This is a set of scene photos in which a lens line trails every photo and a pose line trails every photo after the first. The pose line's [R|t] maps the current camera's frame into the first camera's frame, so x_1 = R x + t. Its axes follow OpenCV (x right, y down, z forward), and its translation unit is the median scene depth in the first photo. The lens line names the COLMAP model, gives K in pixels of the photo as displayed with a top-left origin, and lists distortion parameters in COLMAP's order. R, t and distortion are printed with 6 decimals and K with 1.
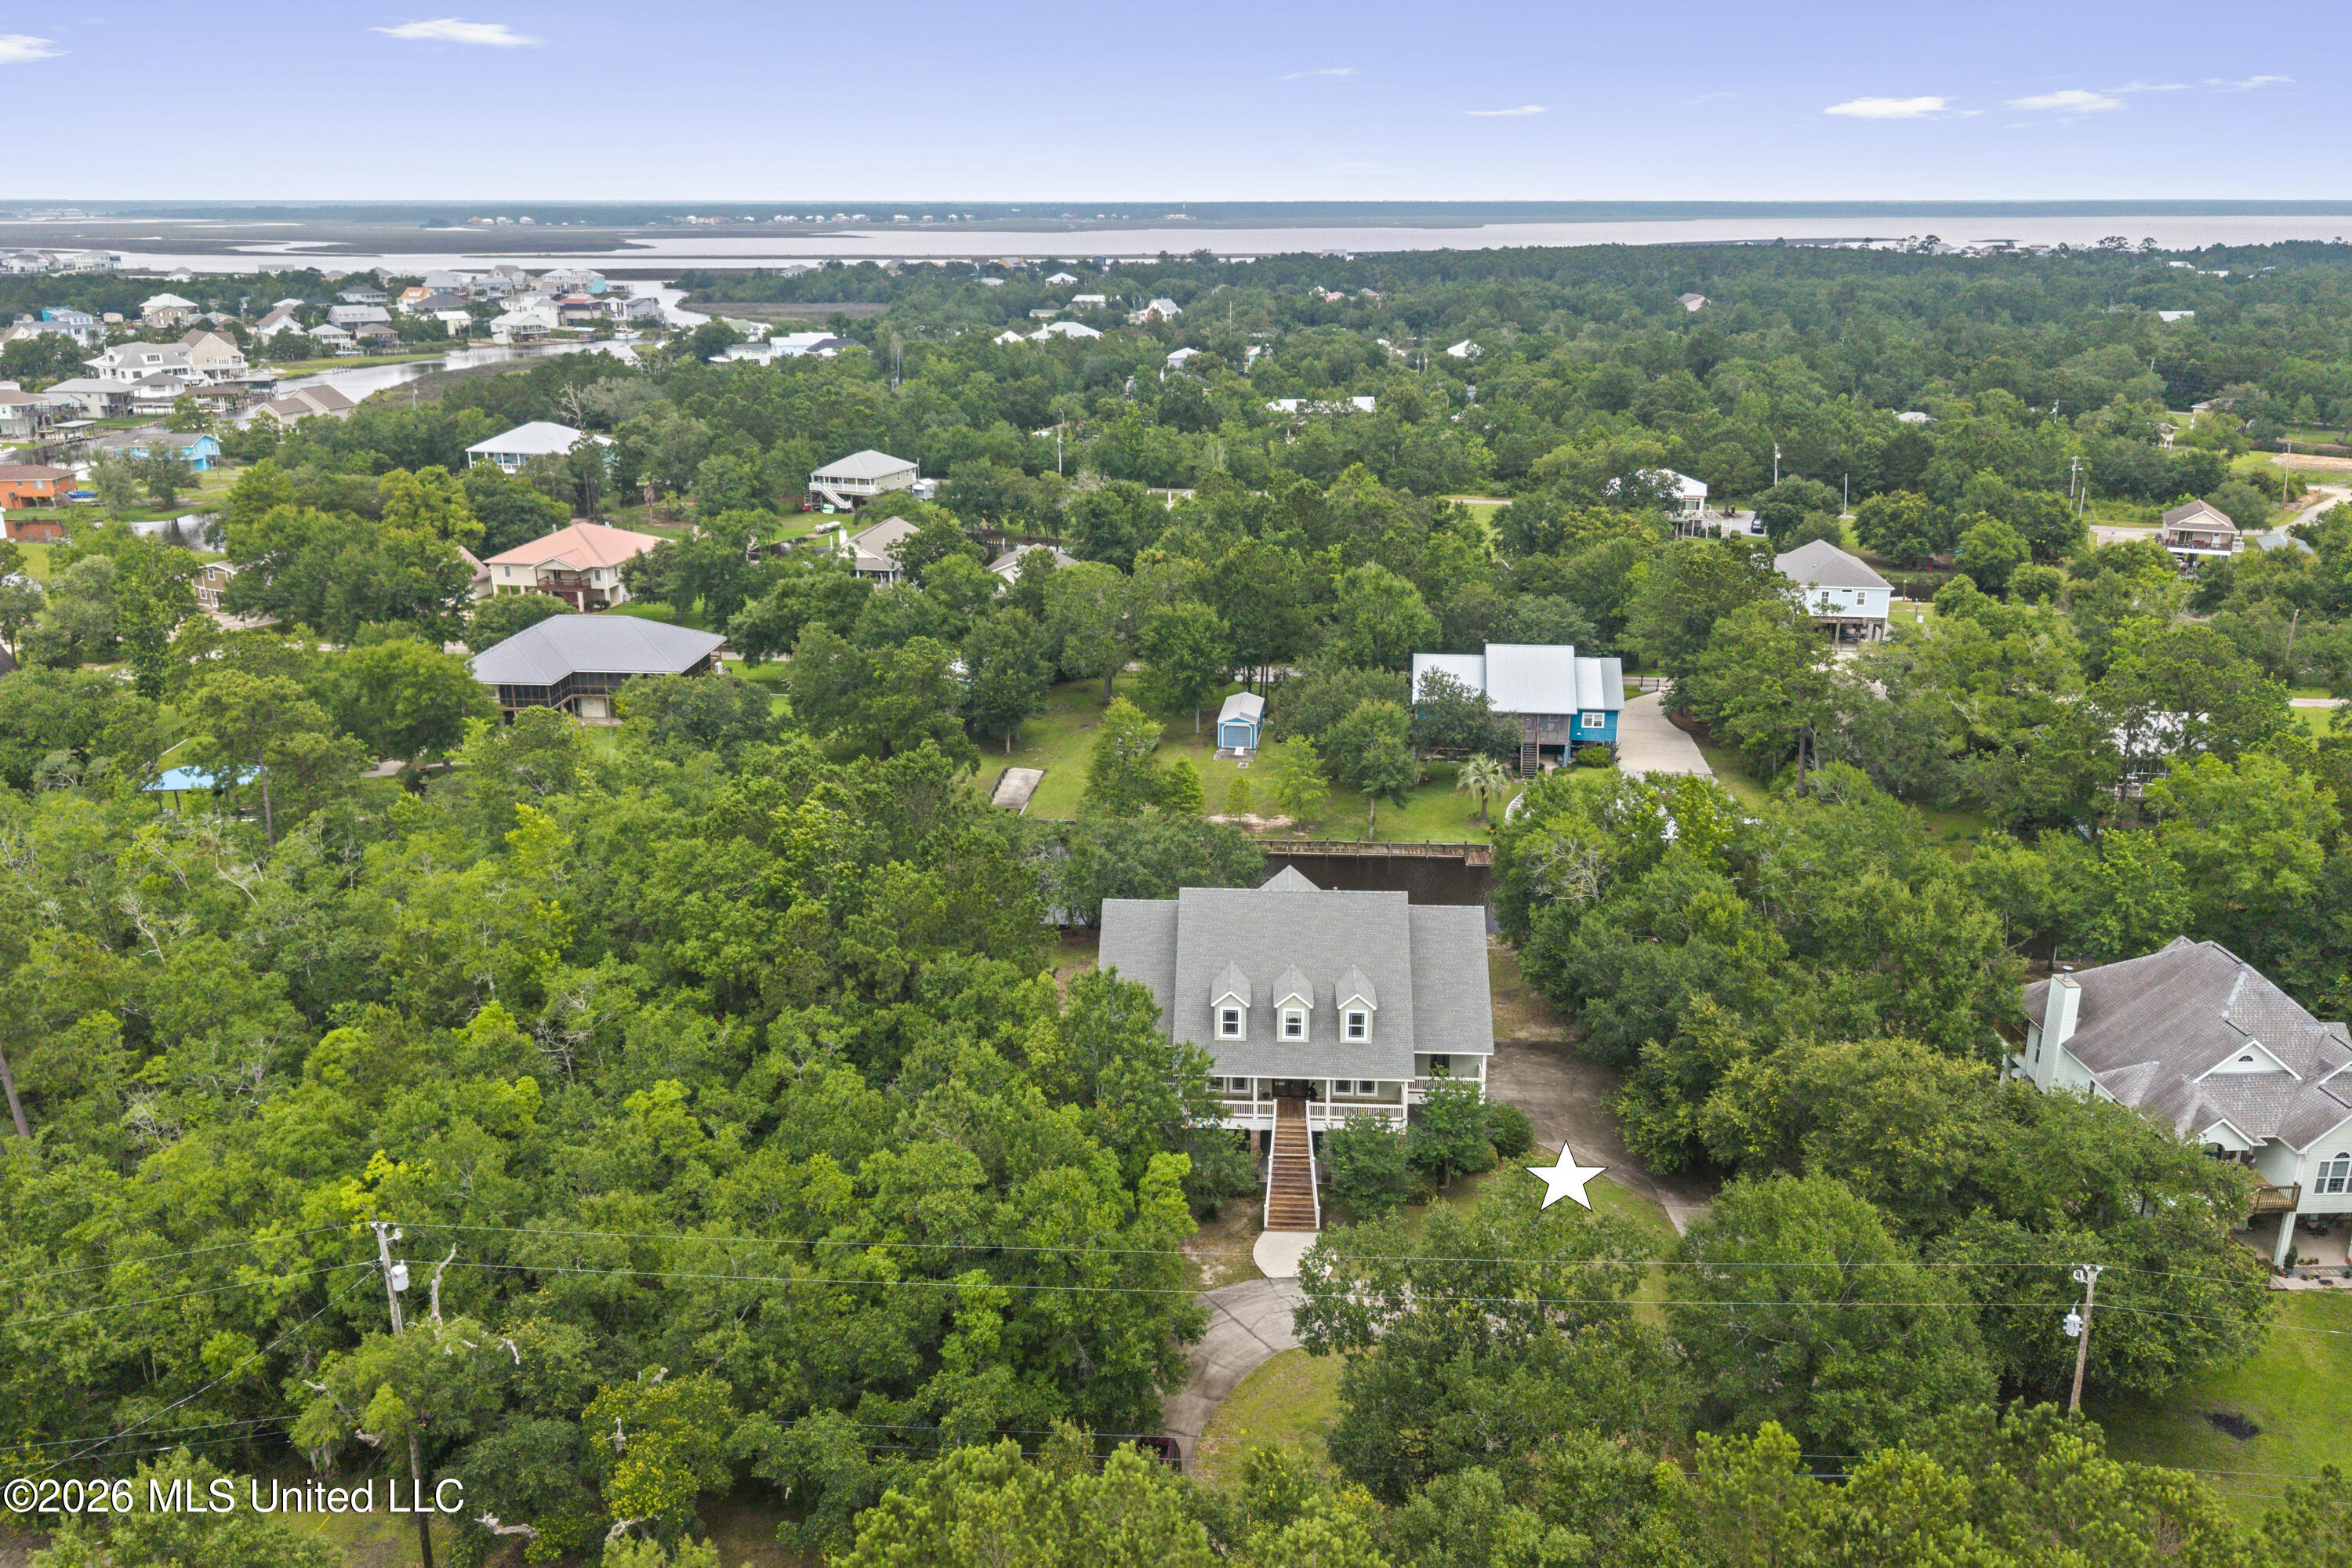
lens RADIAL K [[1870.8, 0, 1176.0], [0, 1870.8, 784.0], [0, 0, 1]] dist [0.085130, -0.141241]
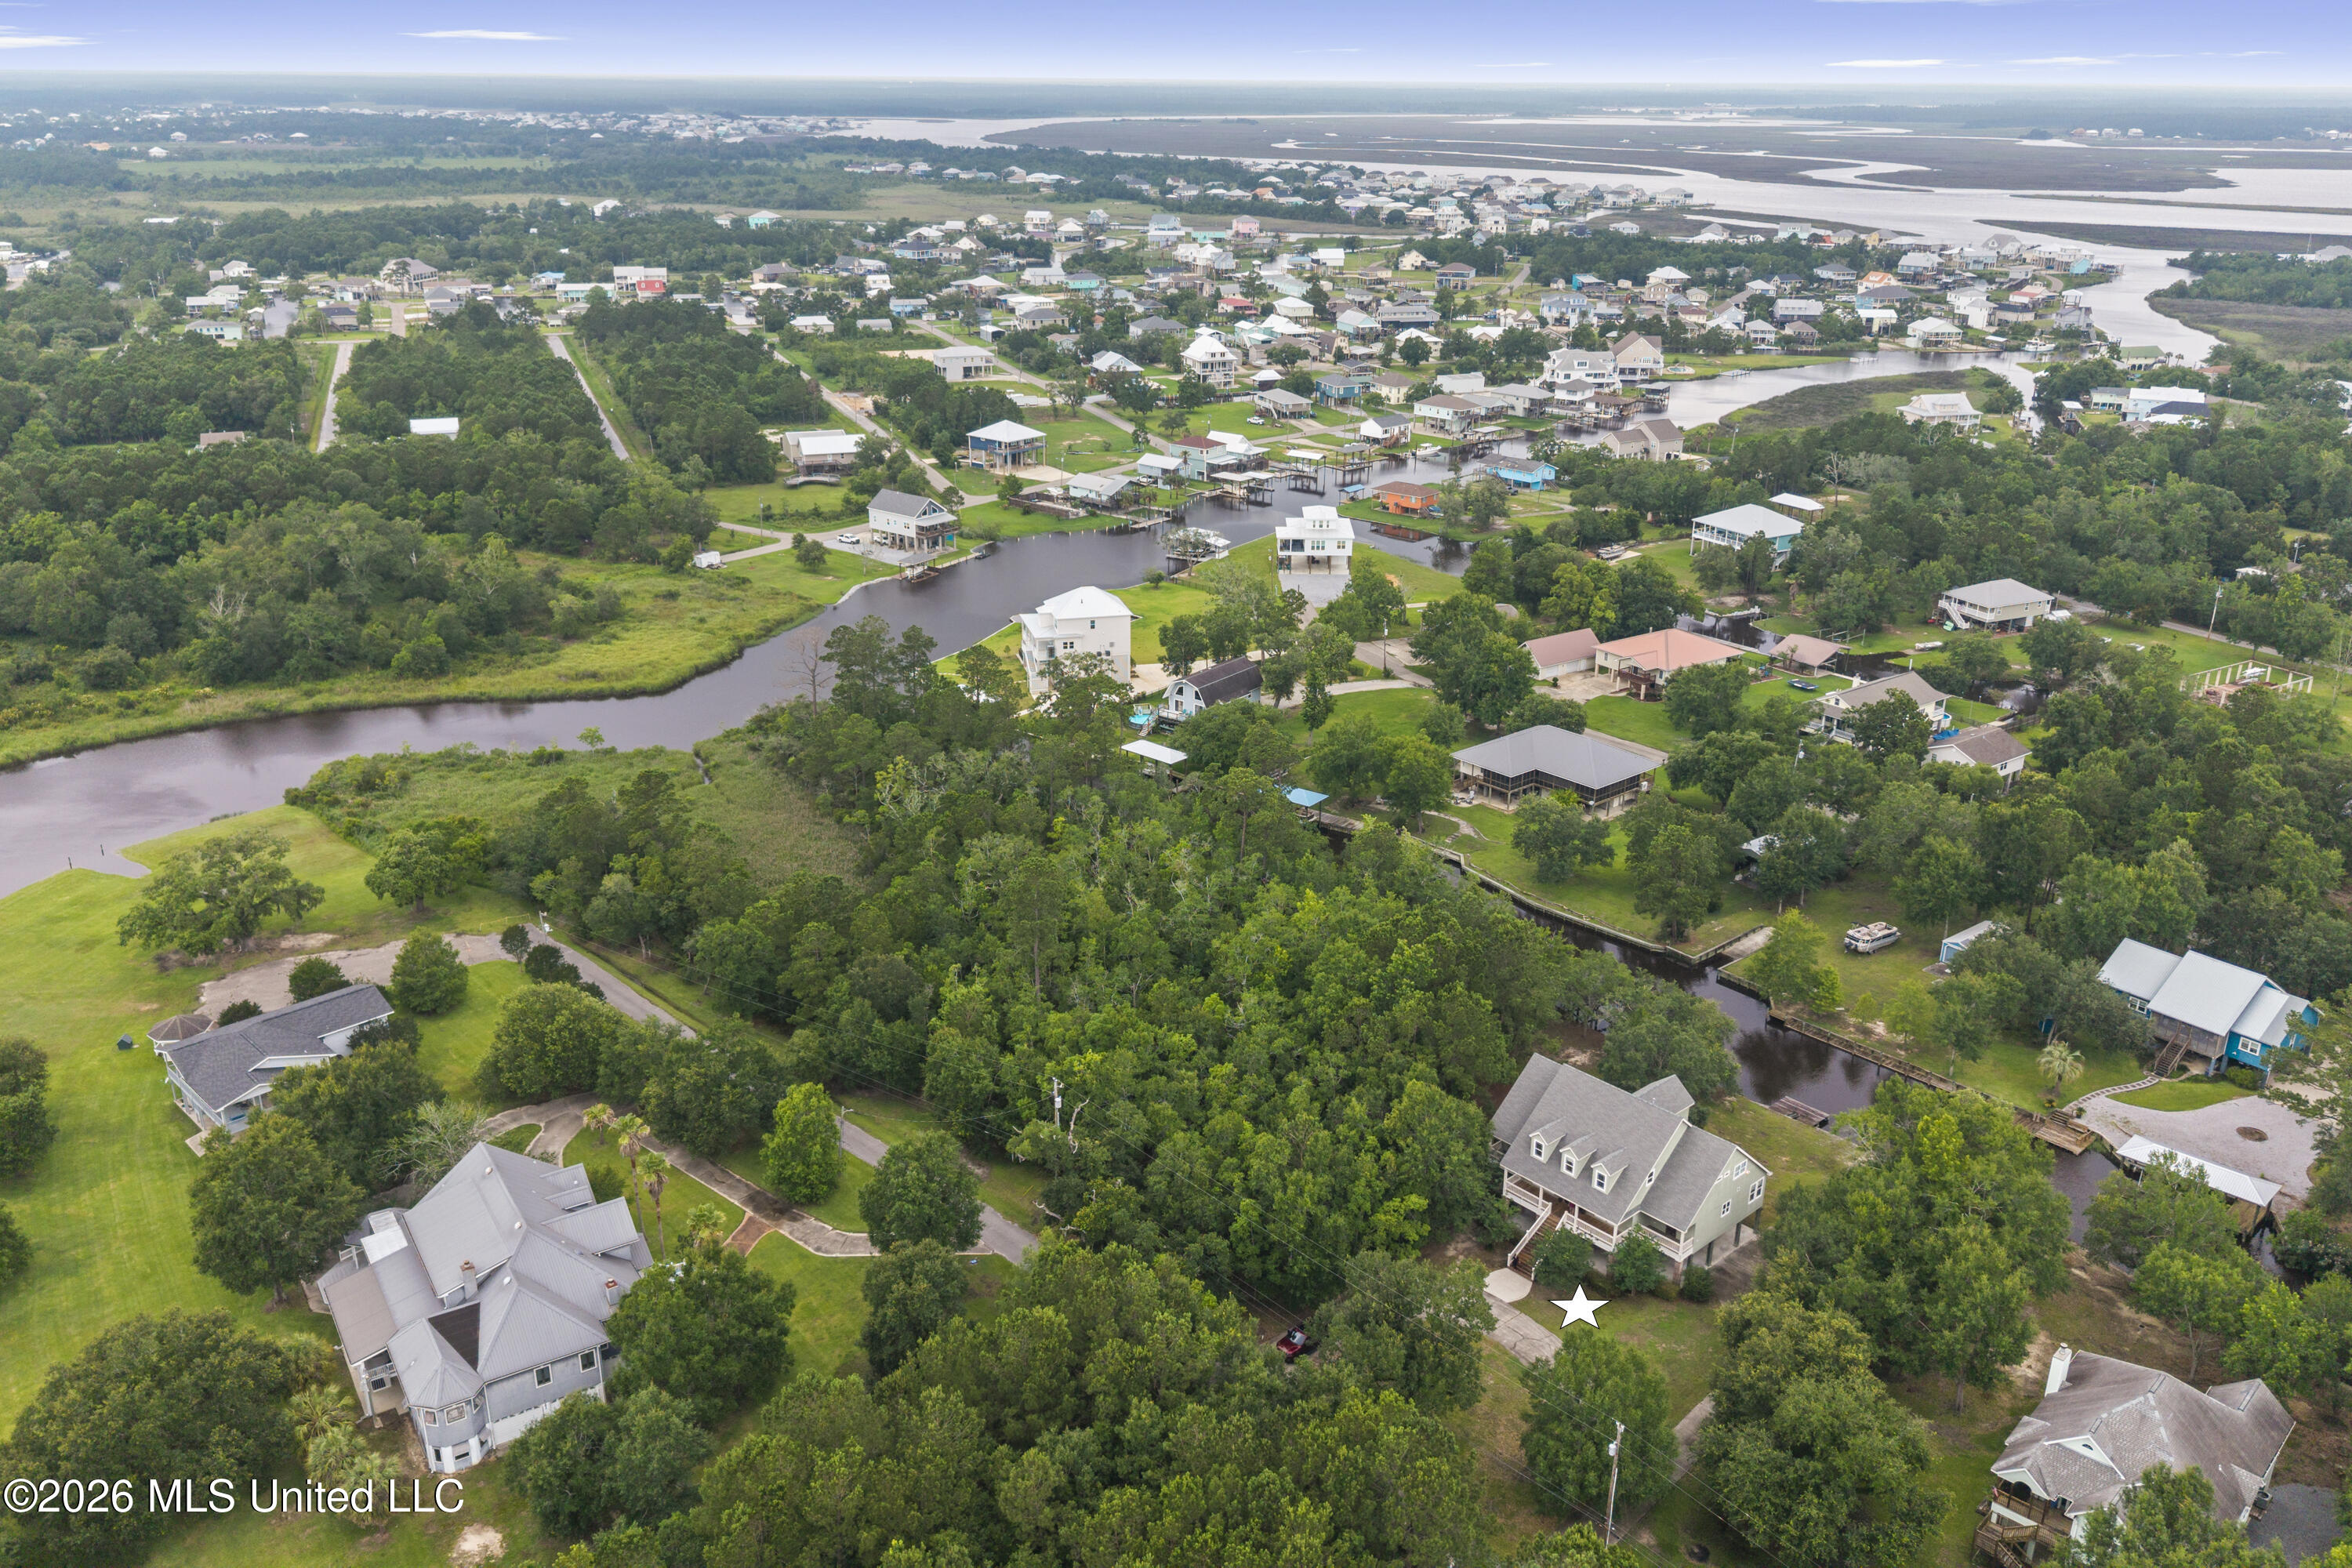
lens RADIAL K [[1870.8, 0, 1176.0], [0, 1870.8, 784.0], [0, 0, 1]] dist [0.085130, -0.141241]
pose [[0.709362, 0.255363, -0.656959, 0.342154], [-0.217500, 0.965882, 0.140594, -0.149232], [0.670447, 0.043156, 0.740701, -0.208122]]
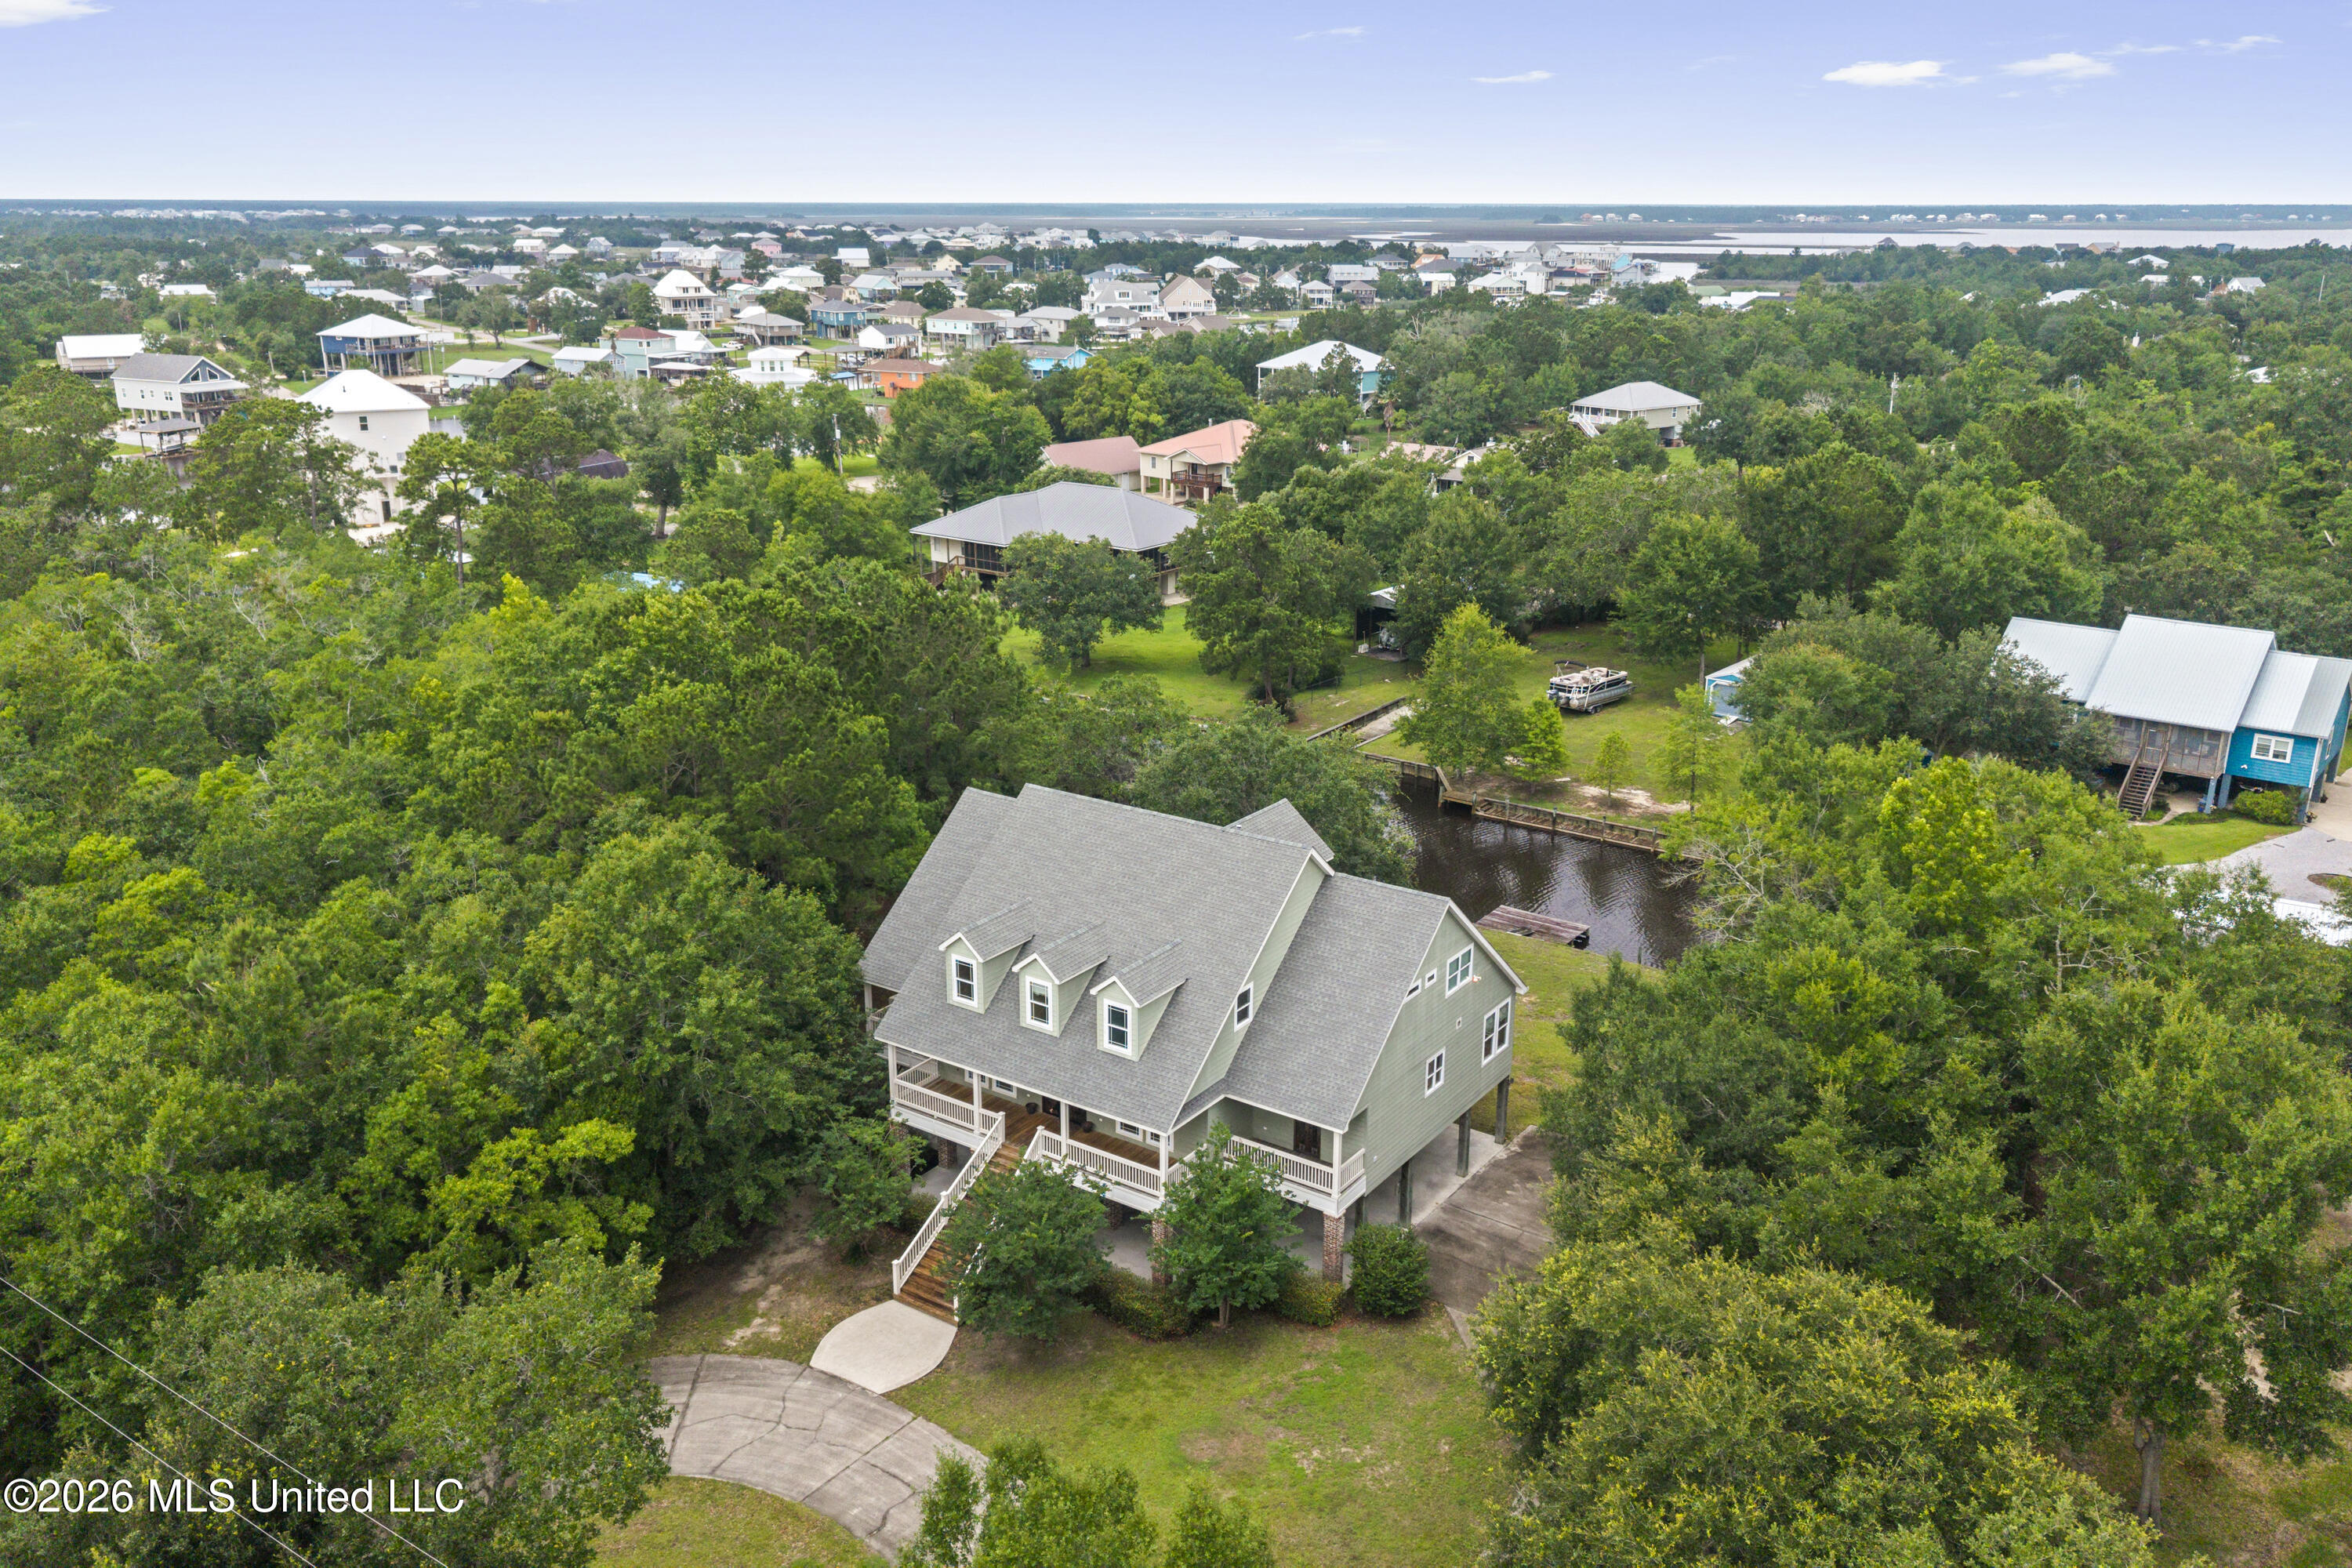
lens RADIAL K [[1870.8, 0, 1176.0], [0, 1870.8, 784.0], [0, 0, 1]] dist [0.085130, -0.141241]
pose [[0.846854, 0.160236, -0.507113, 0.169957], [-0.161576, 0.985978, 0.041723, 0.007941], [0.506688, 0.046604, 0.860869, 0.190728]]
